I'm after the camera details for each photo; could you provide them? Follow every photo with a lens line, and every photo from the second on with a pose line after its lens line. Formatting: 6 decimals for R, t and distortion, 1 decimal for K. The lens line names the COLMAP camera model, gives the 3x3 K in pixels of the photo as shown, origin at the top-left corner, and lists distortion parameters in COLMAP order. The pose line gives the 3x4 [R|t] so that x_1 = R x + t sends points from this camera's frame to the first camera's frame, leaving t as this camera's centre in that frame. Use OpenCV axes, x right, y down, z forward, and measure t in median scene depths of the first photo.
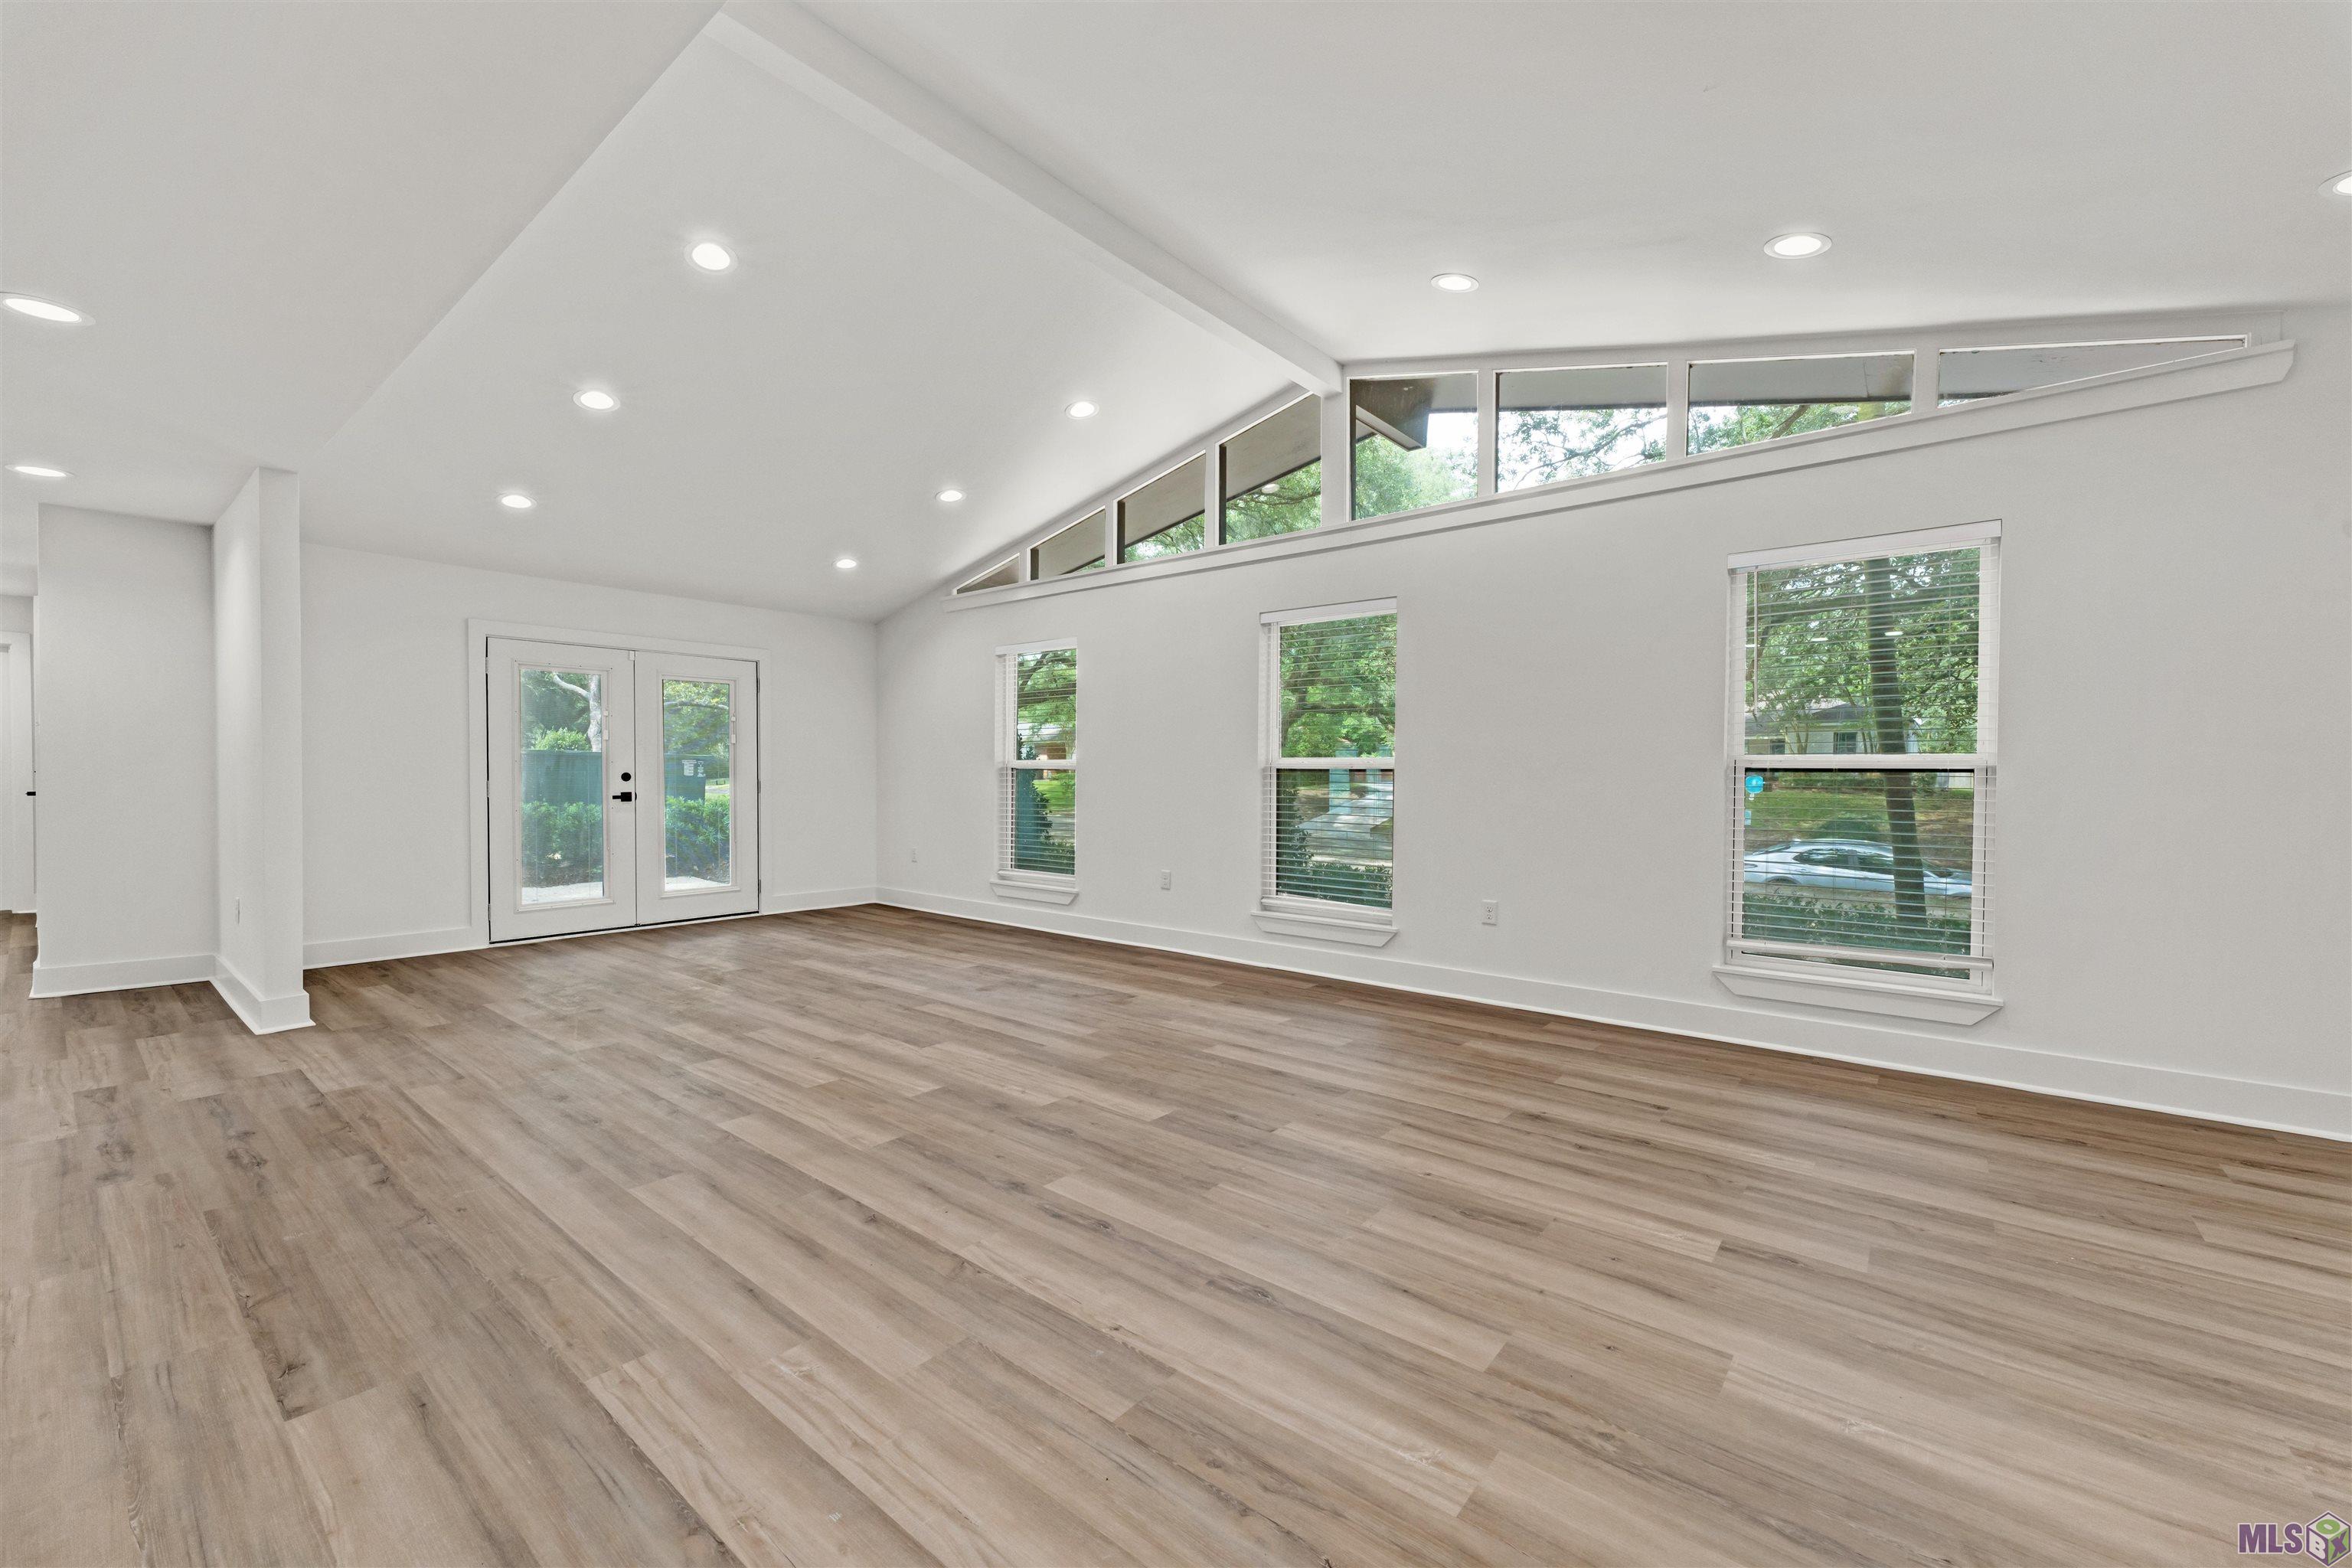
lens RADIAL K [[953.1, 0, 1176.0], [0, 953.1, 784.0], [0, 0, 1]] dist [0.002368, 0.000280]
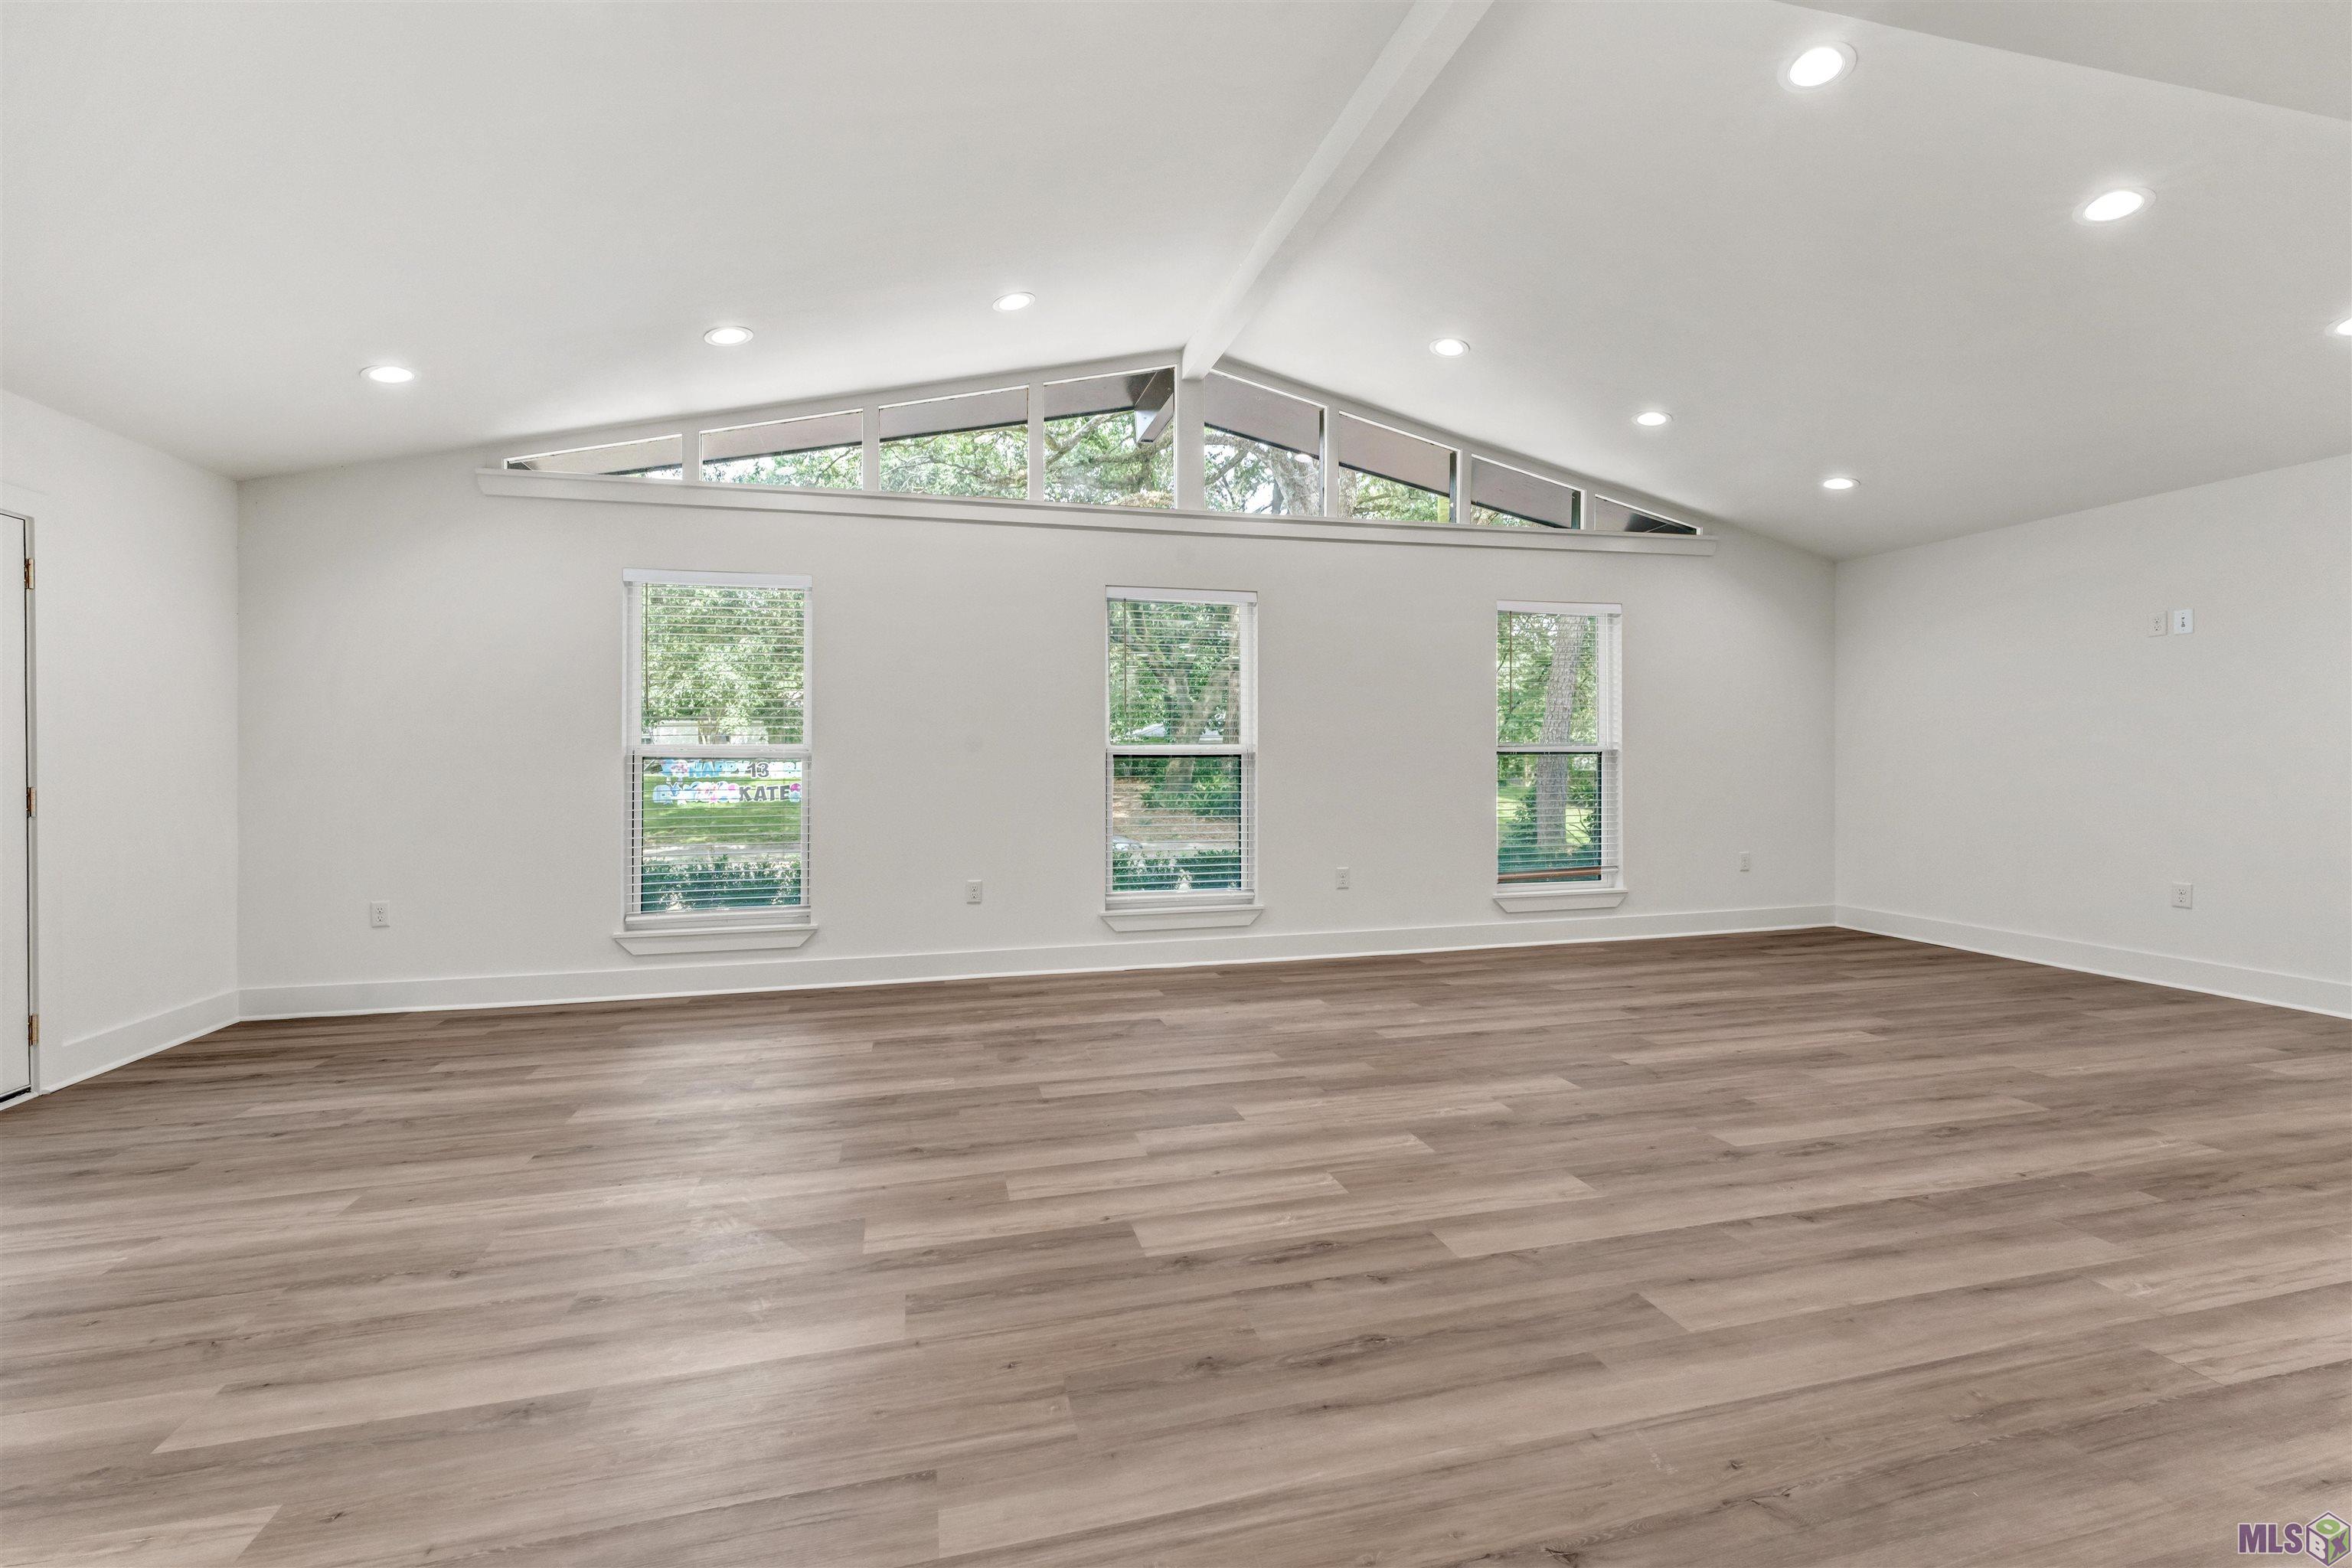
lens RADIAL K [[953.1, 0, 1176.0], [0, 953.1, 784.0], [0, 0, 1]] dist [0.002368, 0.000280]
pose [[0.592416, -0.029287, 0.805099, -1.272622], [0.017280, 0.999571, 0.023647, -0.027410], [-0.805447, -0.000097, 0.592668, 0.797637]]
